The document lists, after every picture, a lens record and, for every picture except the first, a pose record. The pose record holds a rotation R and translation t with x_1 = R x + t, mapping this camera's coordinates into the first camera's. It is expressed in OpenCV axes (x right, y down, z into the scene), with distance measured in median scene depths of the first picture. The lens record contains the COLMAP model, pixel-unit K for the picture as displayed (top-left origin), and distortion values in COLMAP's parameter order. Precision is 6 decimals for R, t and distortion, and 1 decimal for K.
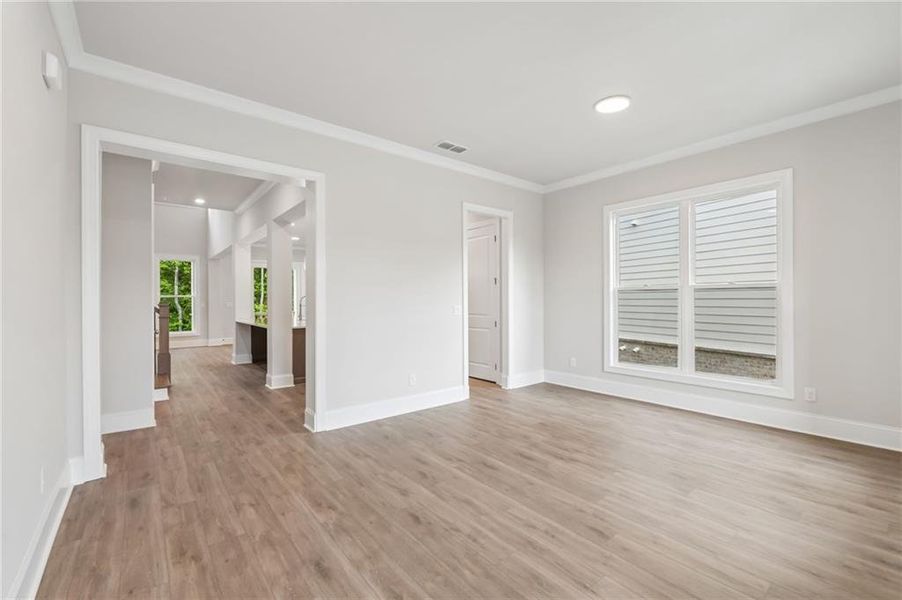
lens RADIAL K [[381.0, 0, 446.8], [0, 381.0, 299.2], [0, 0, 1]] dist [-0.001246, -0.000139]
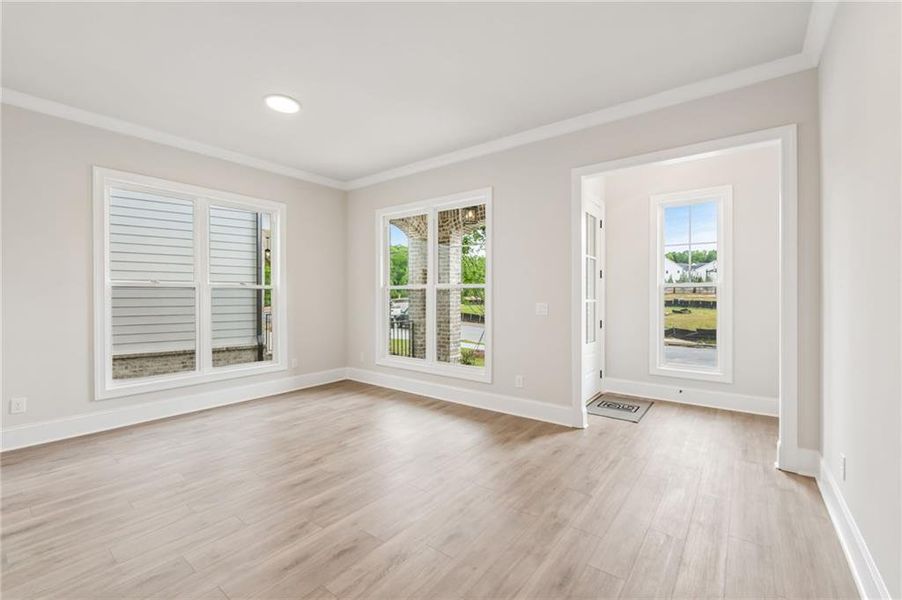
lens RADIAL K [[381.0, 0, 446.8], [0, 381.0, 299.2], [0, 0, 1]] dist [-0.001246, -0.000139]
pose [[-0.224980, -0.001965, 0.974361, -0.545891], [0.004881, 0.999983, 0.003144, 0.002246], [-0.974351, 0.005463, -0.224967, 0.687485]]
